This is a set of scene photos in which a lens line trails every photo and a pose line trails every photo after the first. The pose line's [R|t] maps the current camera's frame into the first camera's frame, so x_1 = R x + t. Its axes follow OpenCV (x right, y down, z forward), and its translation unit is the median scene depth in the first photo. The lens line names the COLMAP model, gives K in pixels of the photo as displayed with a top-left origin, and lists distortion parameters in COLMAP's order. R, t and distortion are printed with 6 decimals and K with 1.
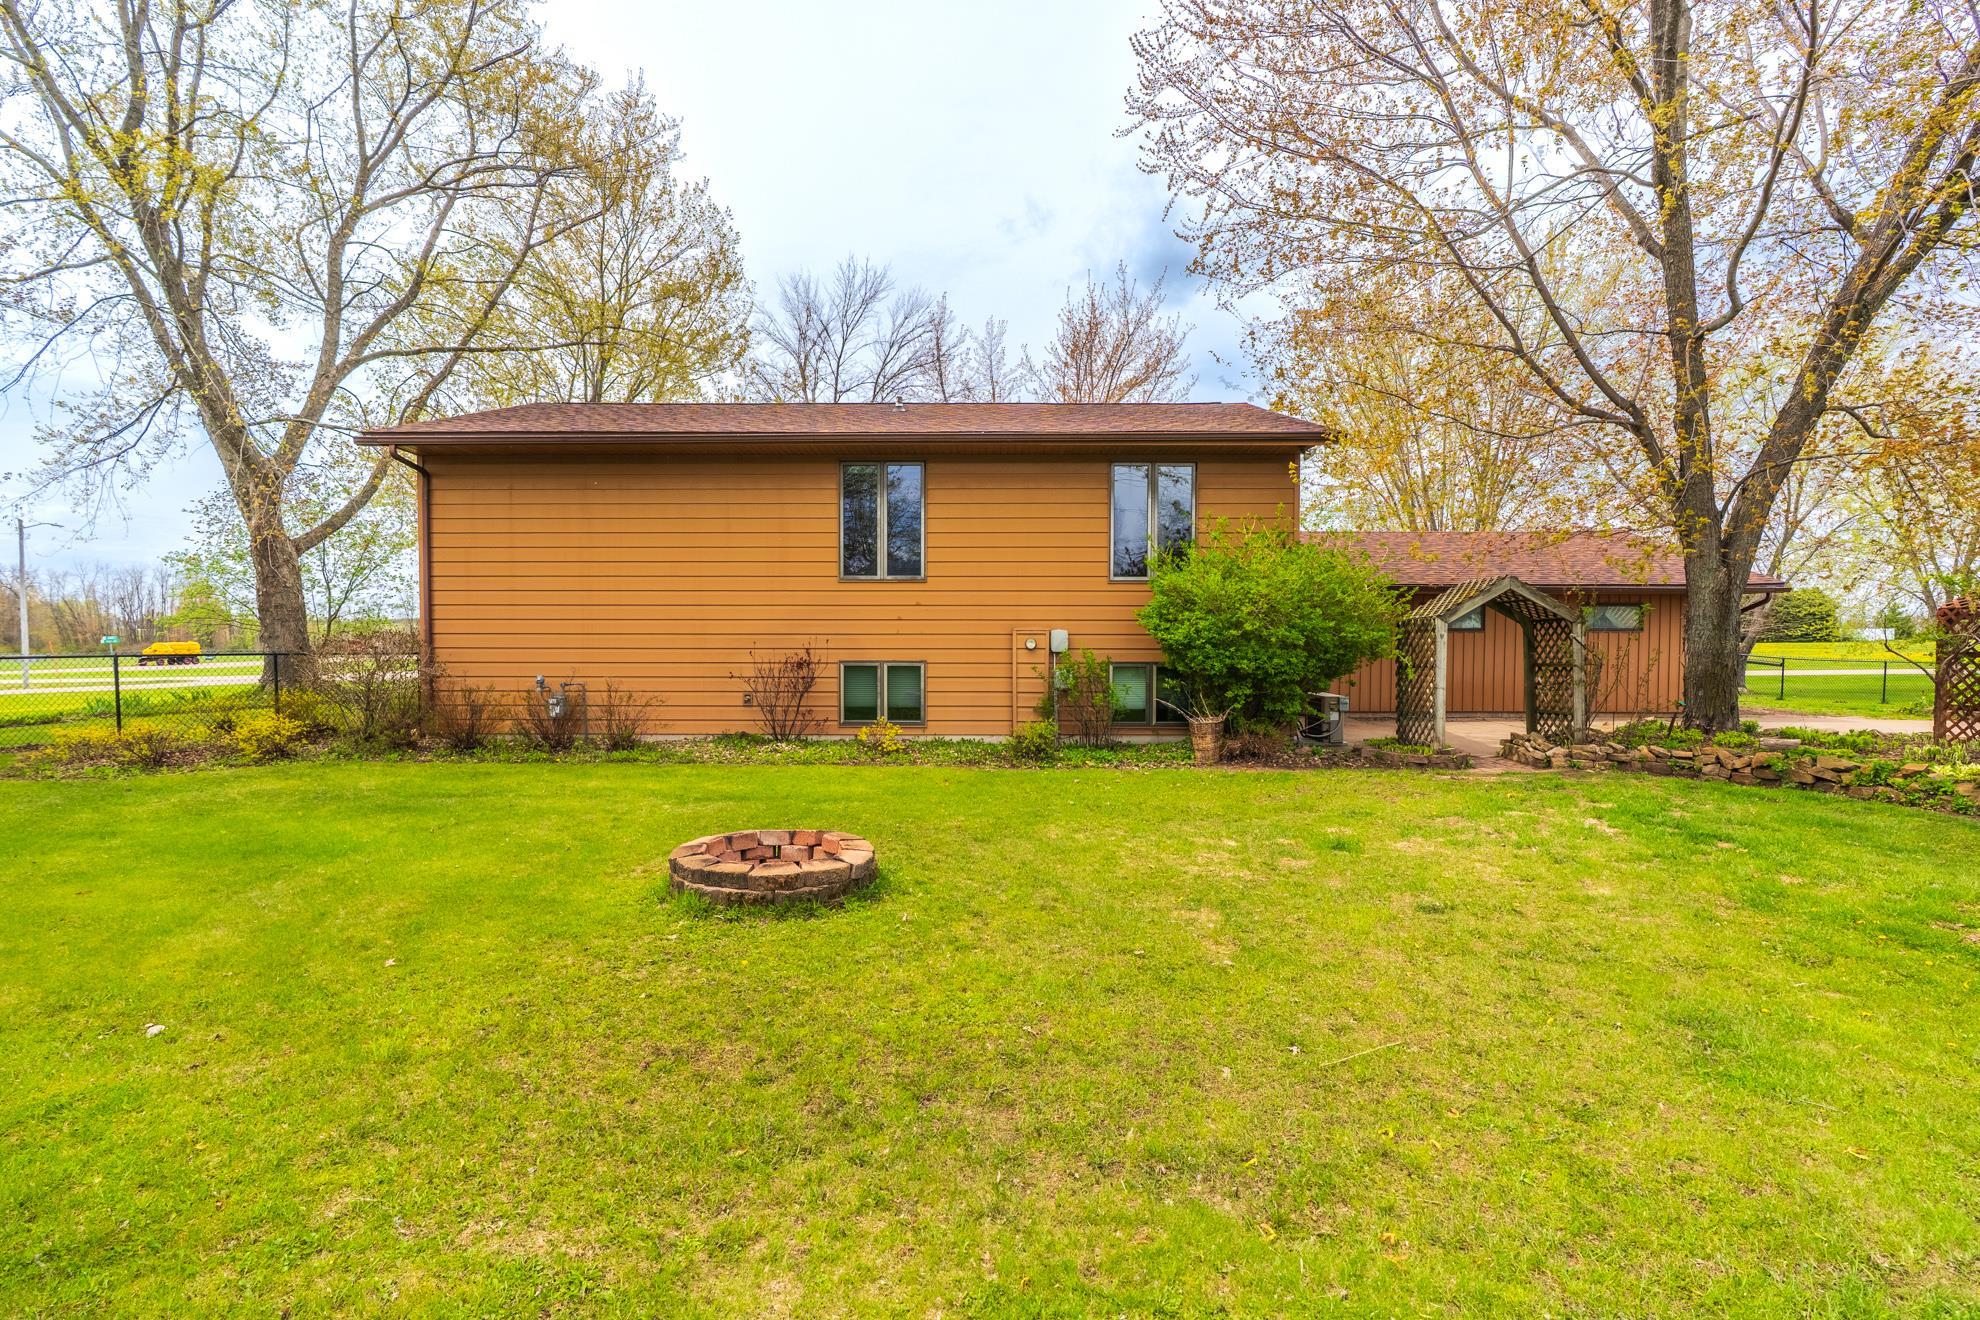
lens RADIAL K [[897.6, 0, 990.0], [0, 897.6, 660.0], [0, 0, 1]] dist [0.000086, -0.000052]
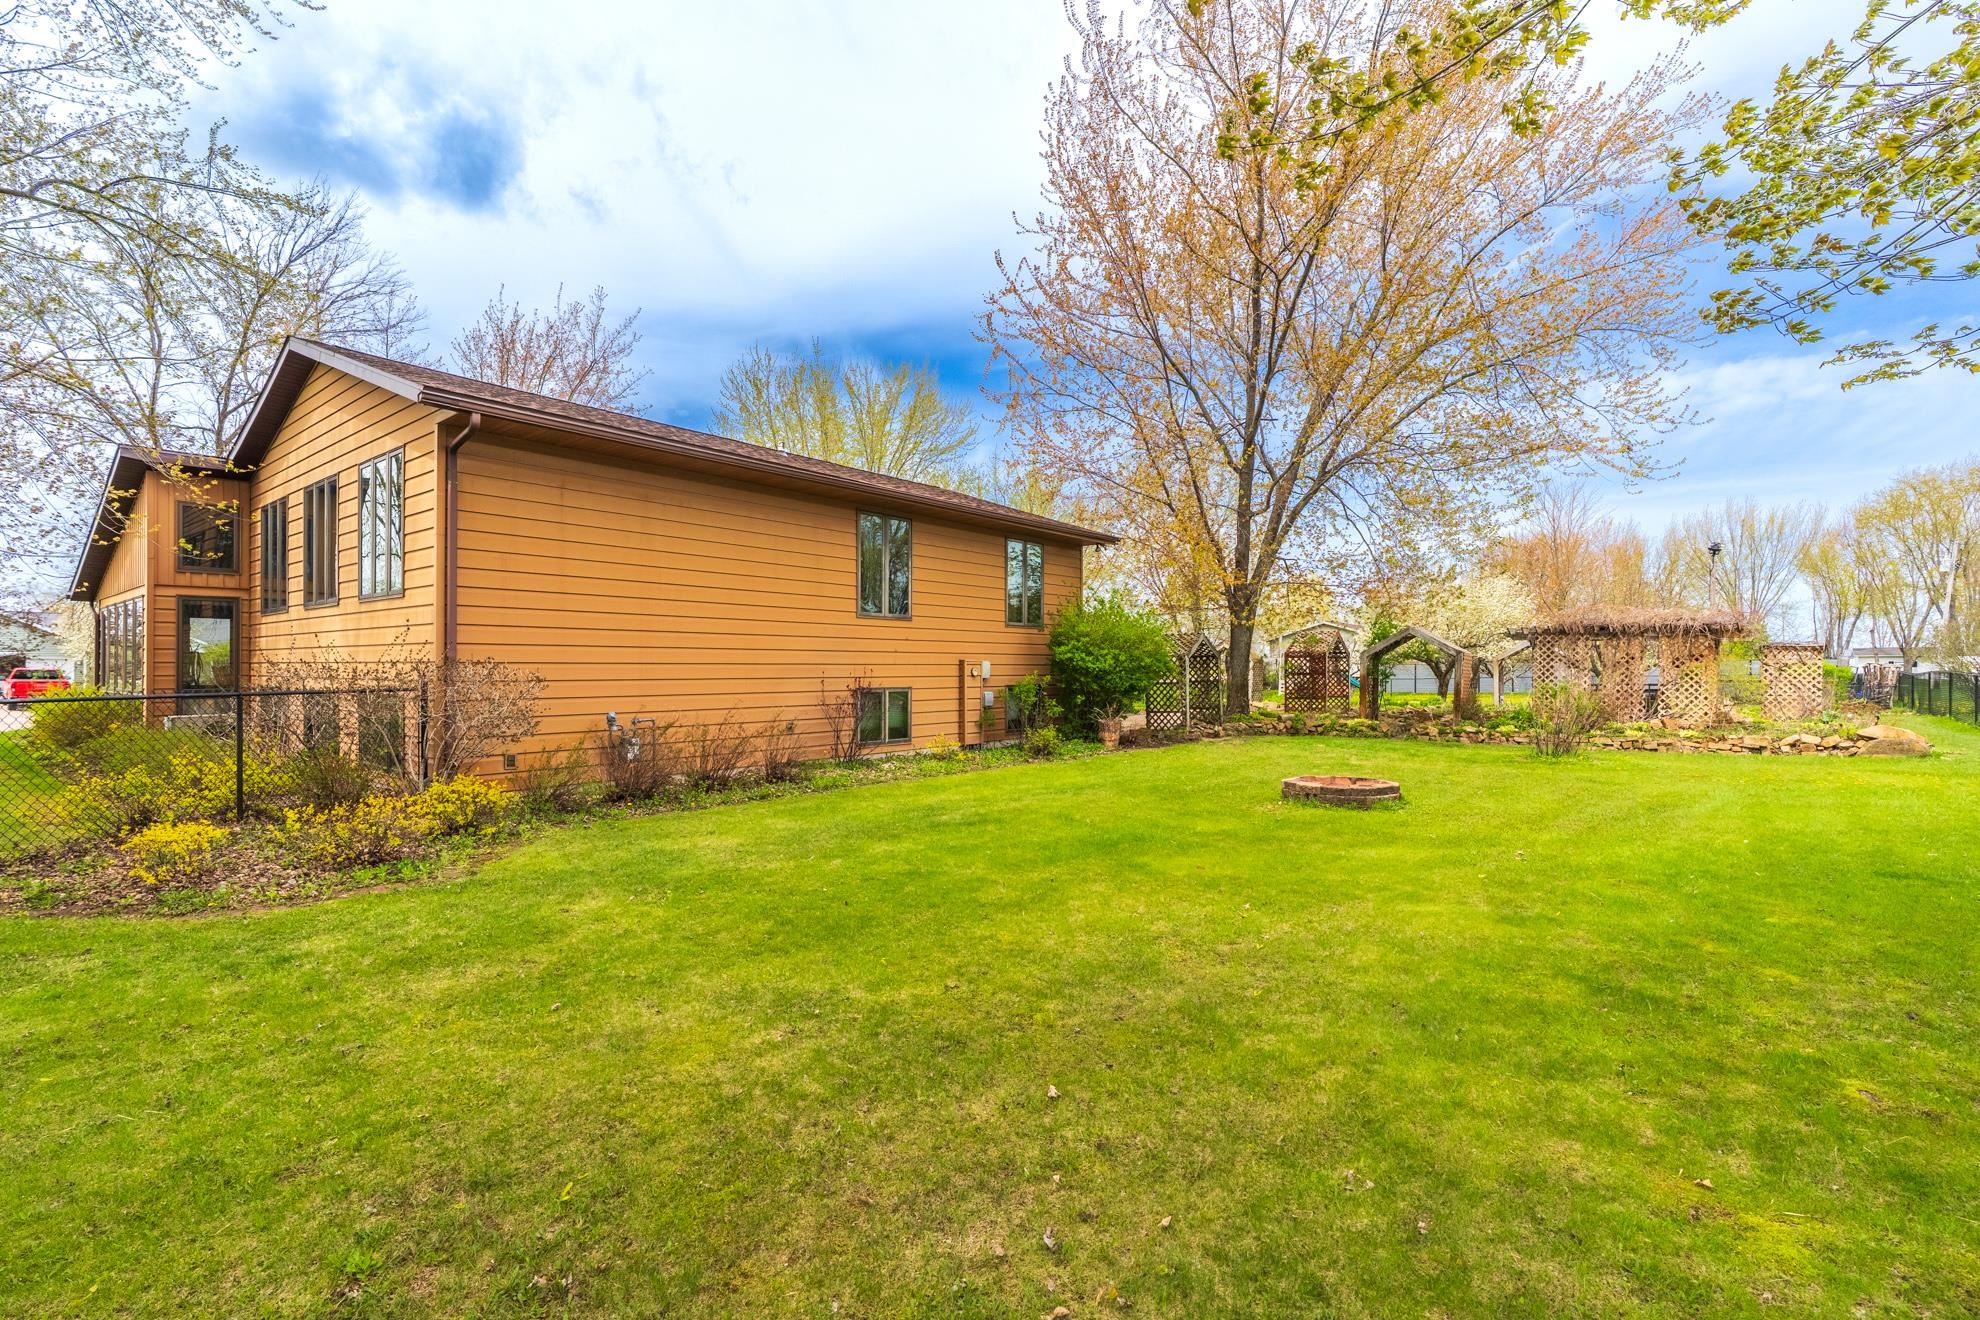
lens RADIAL K [[897.6, 0, 990.0], [0, 897.6, 660.0], [0, 0, 1]] dist [0.000086, -0.000052]
pose [[0.622791, 0.005142, 0.782371, -0.932342], [0.000538, 0.999975, -0.007000, -0.026414], [-0.782388, 0.004781, 0.622773, 0.182703]]
